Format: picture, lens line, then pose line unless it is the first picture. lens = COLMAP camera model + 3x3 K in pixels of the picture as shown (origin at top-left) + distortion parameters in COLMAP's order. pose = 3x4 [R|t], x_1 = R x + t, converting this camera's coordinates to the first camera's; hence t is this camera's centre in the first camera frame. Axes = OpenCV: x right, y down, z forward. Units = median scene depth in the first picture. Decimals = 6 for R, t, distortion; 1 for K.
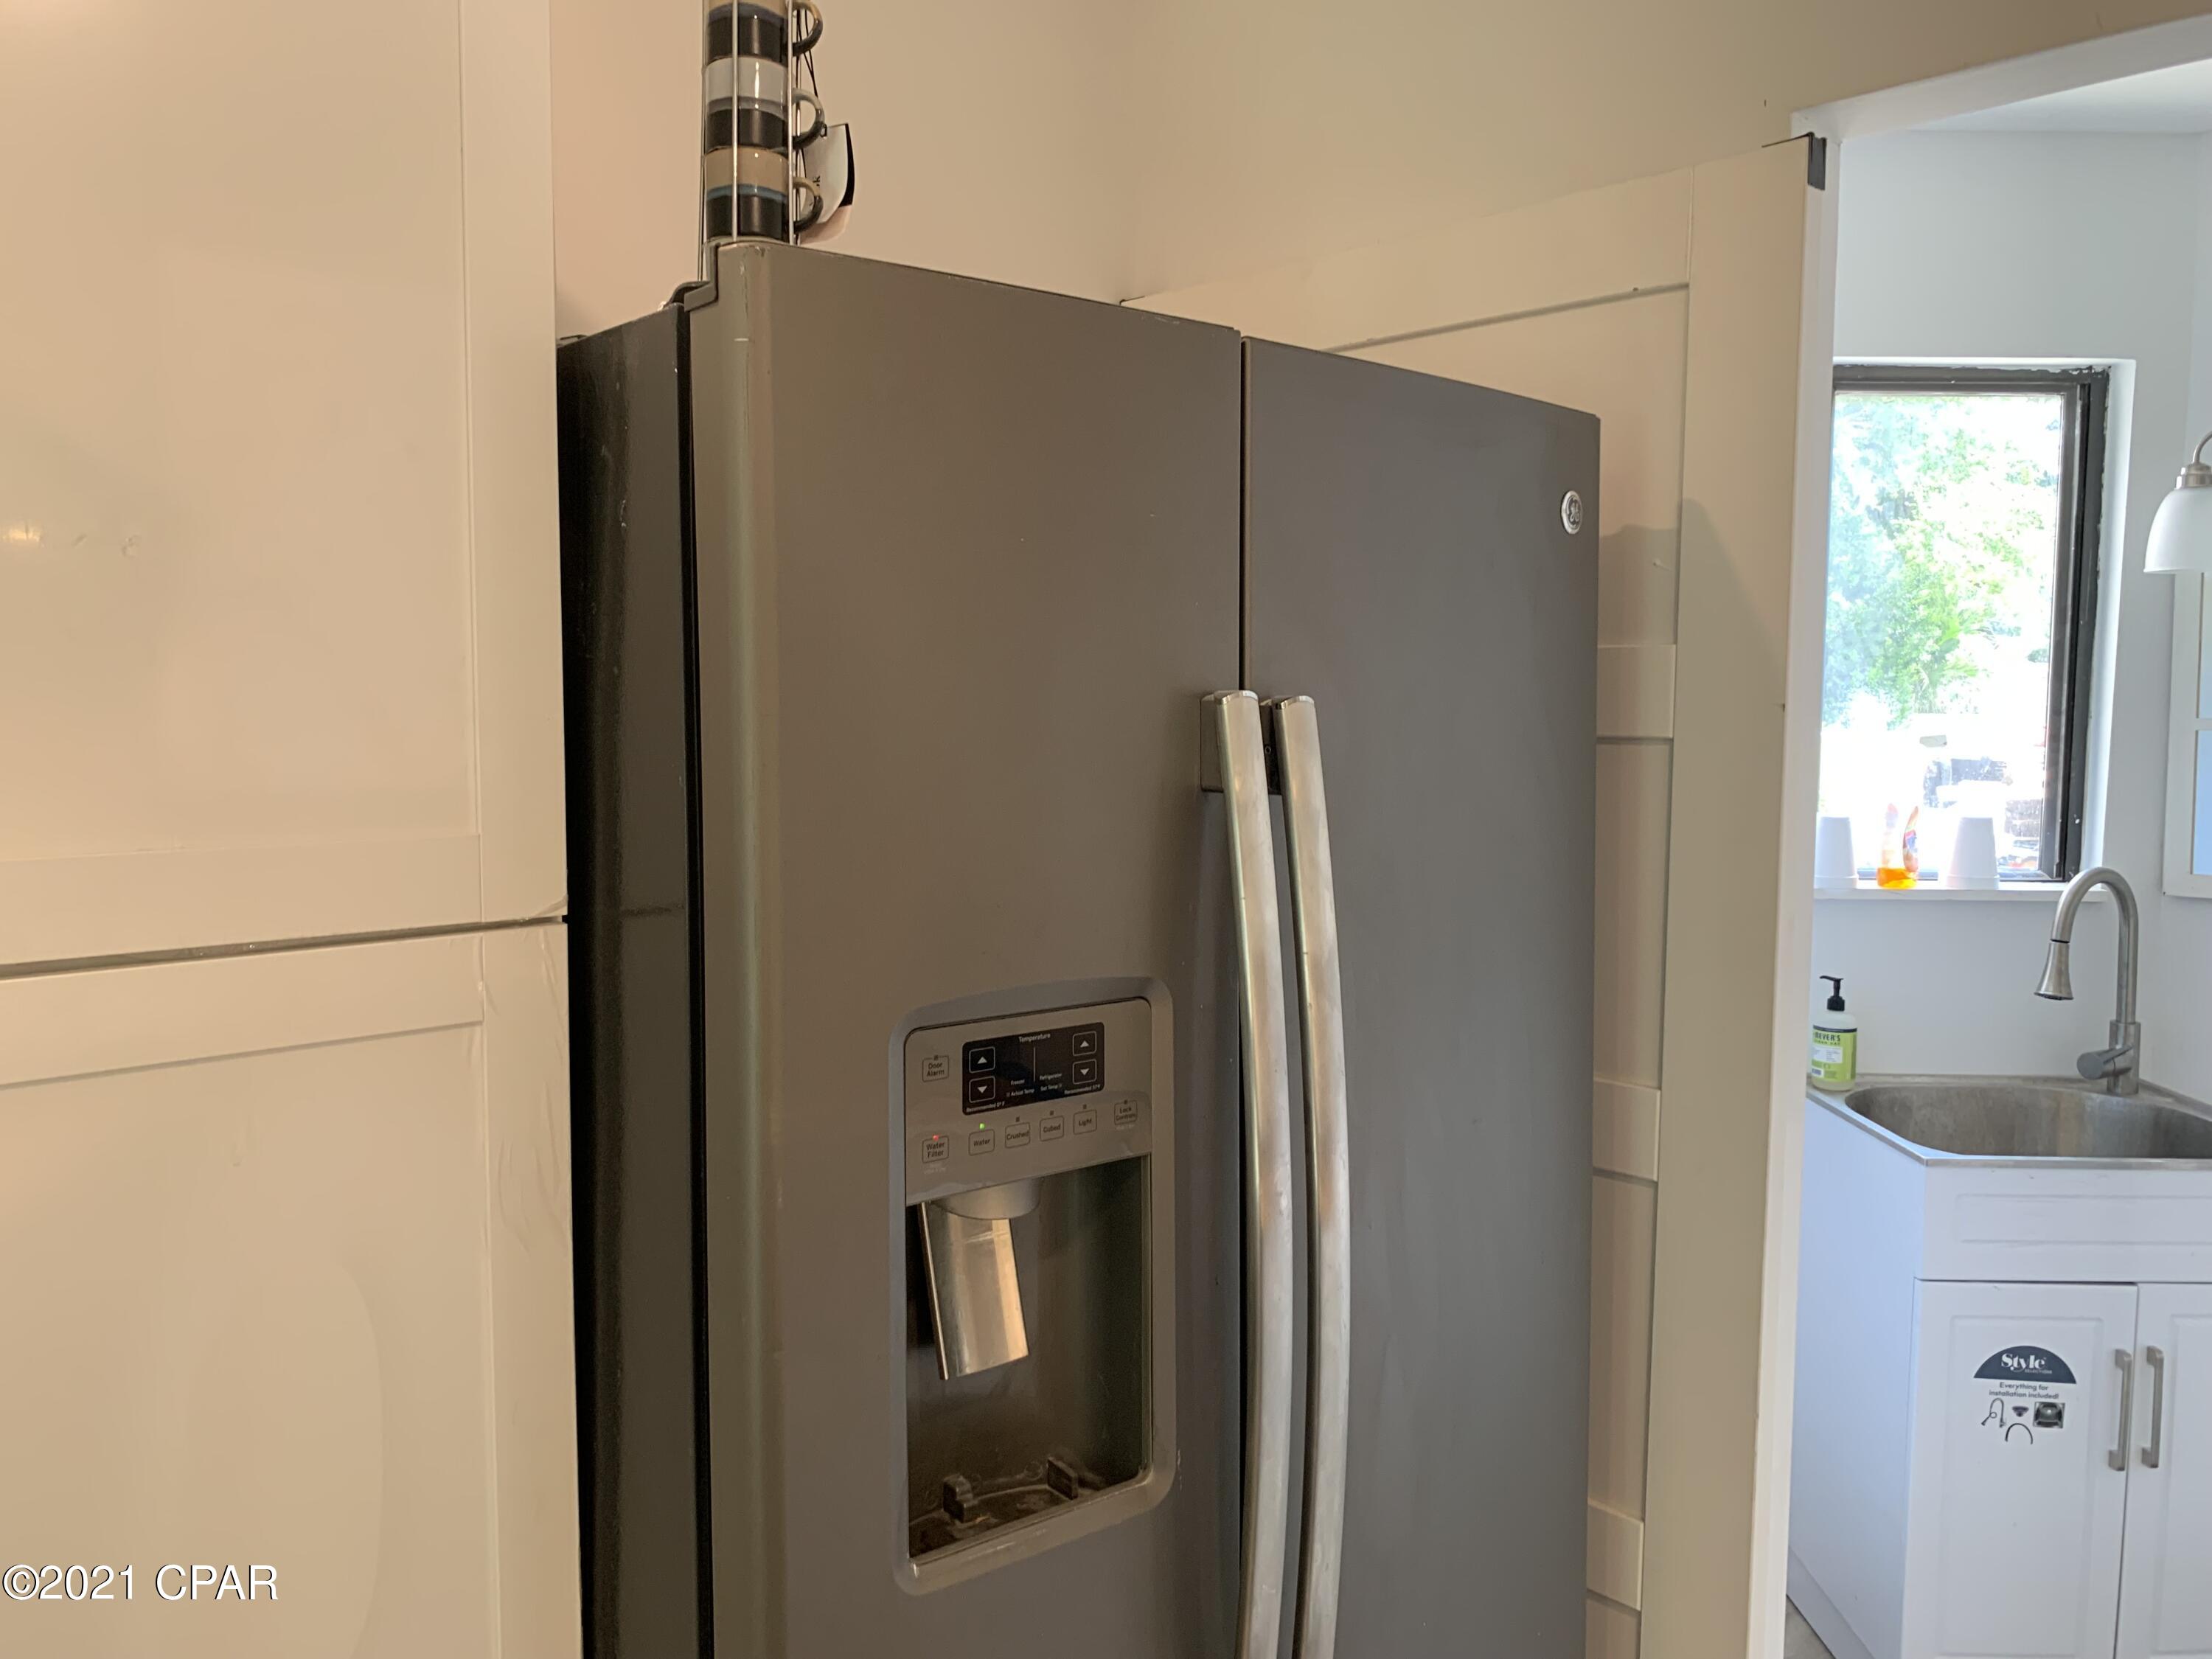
lens RADIAL K [[1708.5, 0, 1117.7], [0, 1708.5, 826.9], [0, 0, 1]] dist [0.012413, 0.003434]
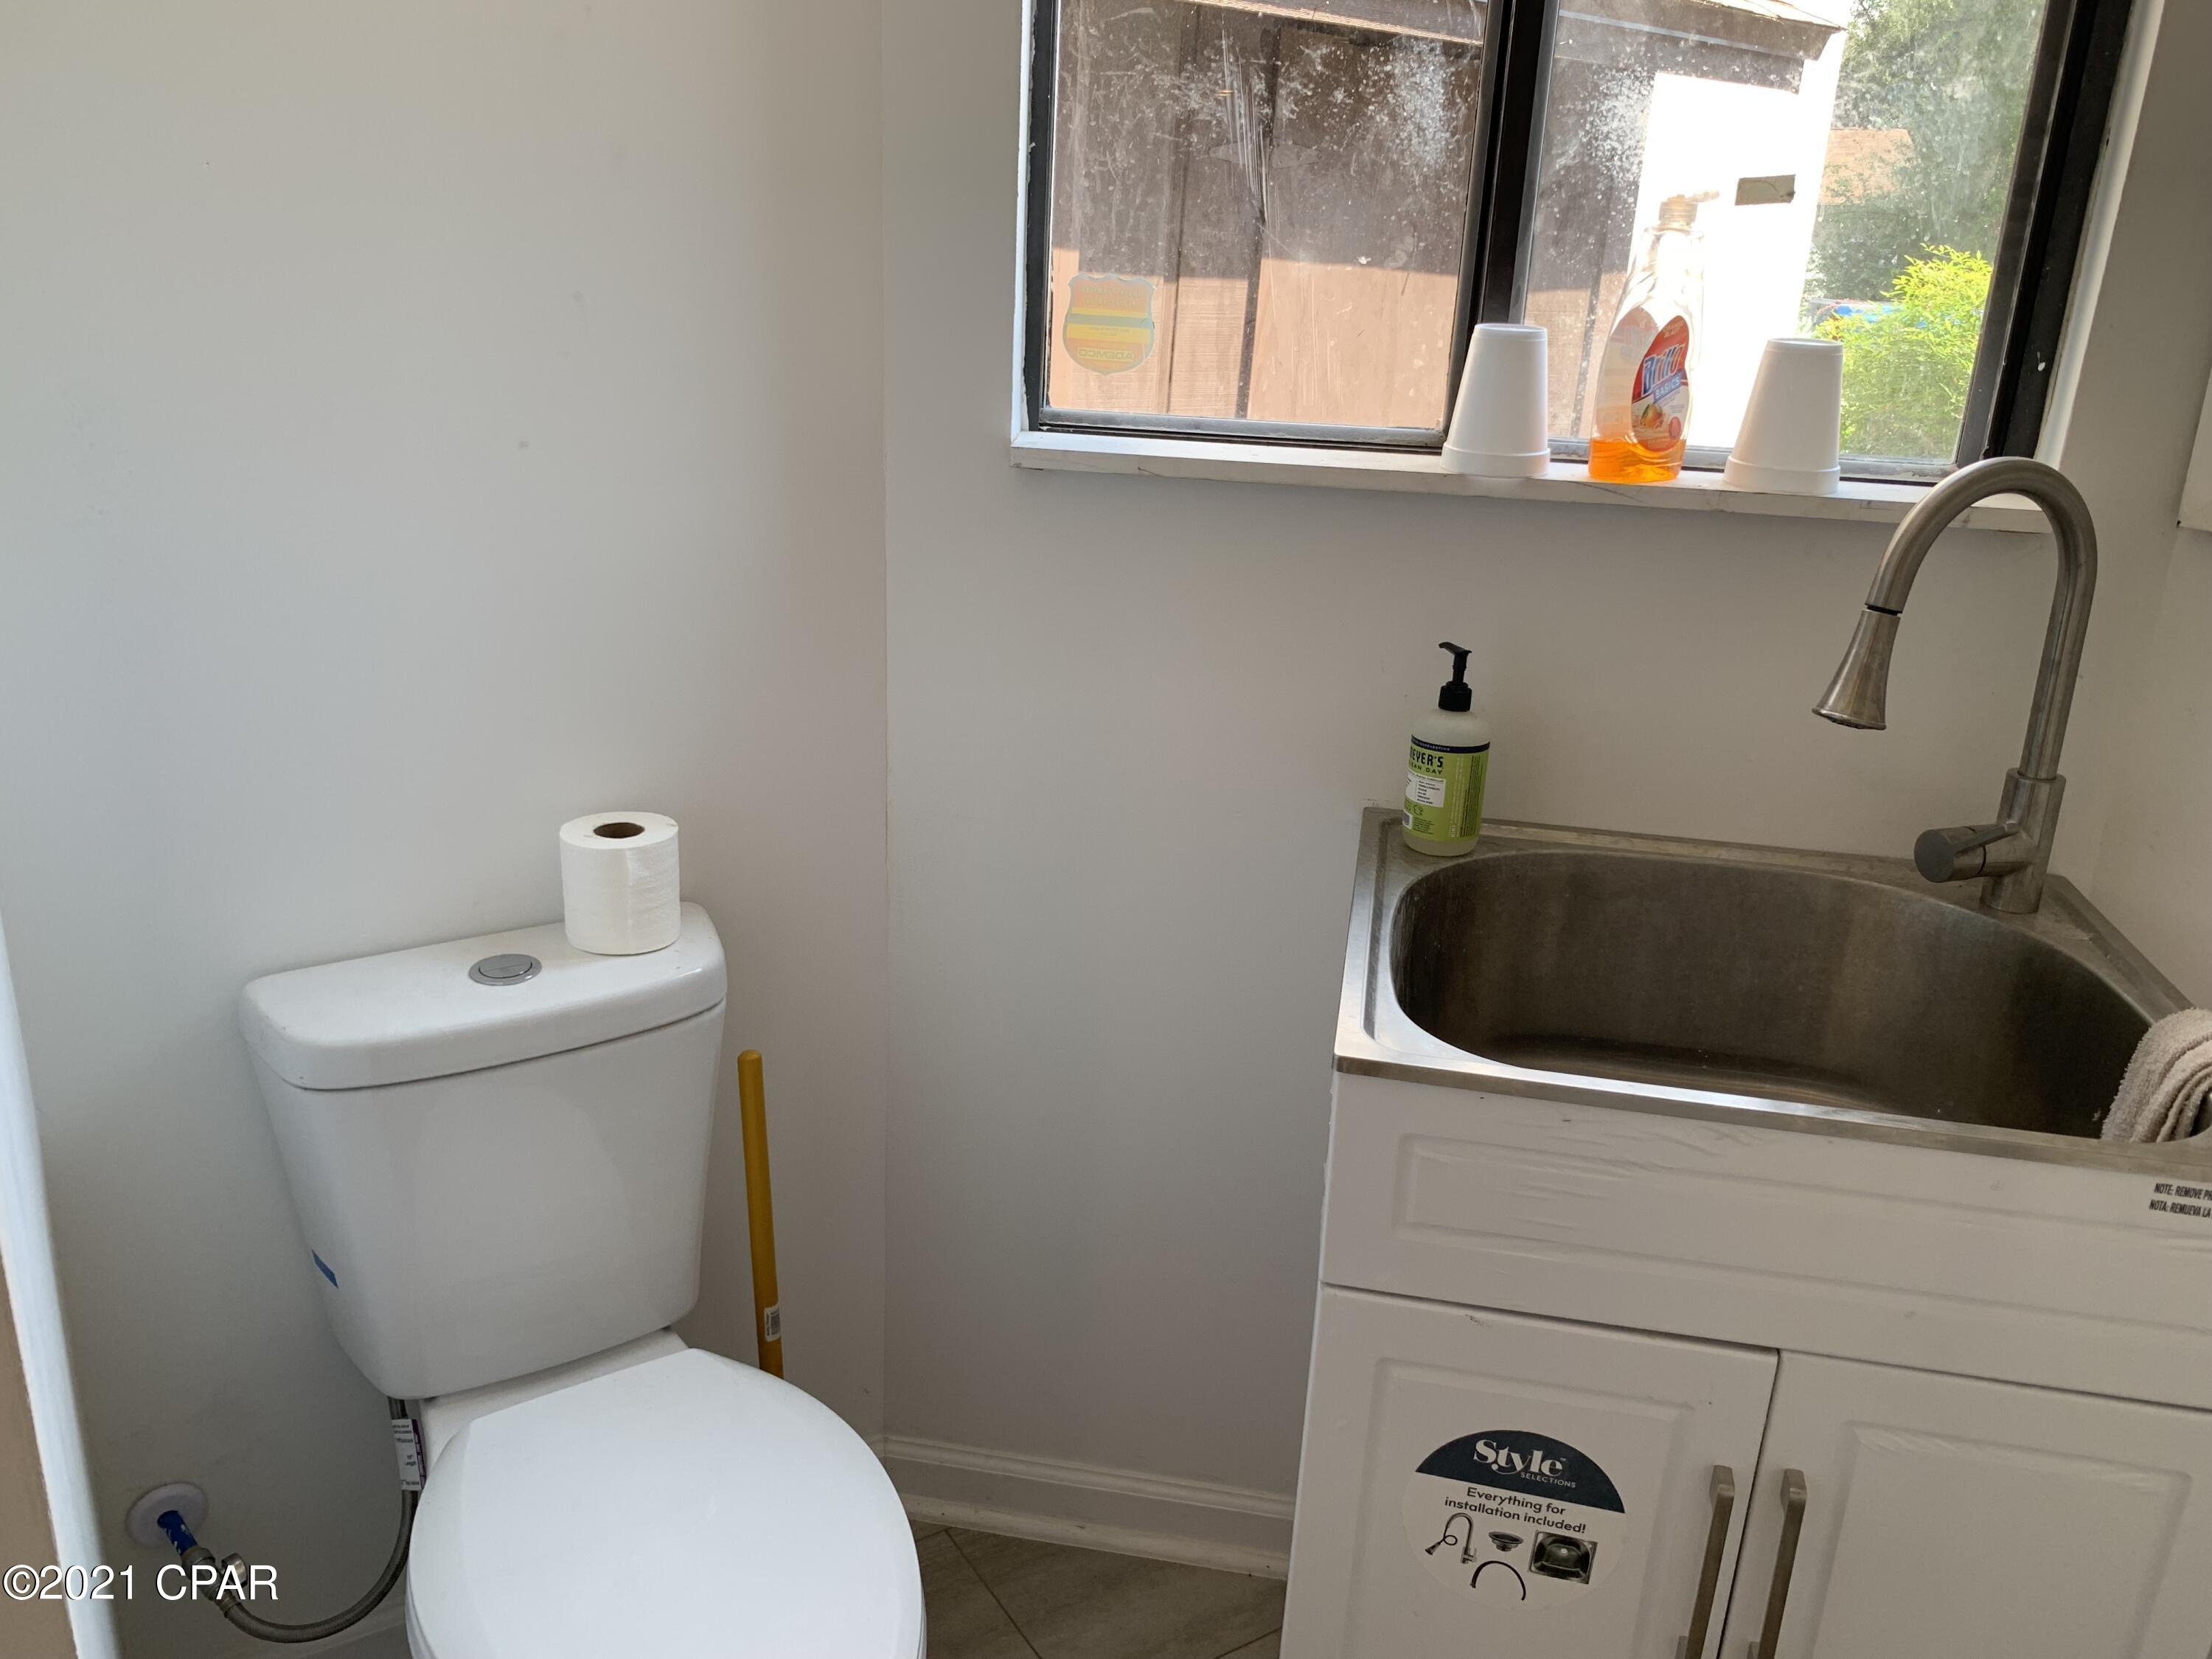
lens RADIAL K [[1708.5, 0, 1094.3], [0, 1708.5, 822.6], [0, 0, 1]] dist [0.012413, 0.003434]
pose [[0.983304, 0.090785, -0.157707, 0.466973], [-0.050216, 0.968383, 0.244362, 0.020648], [0.174905, -0.232363, 0.956774, 0.548891]]
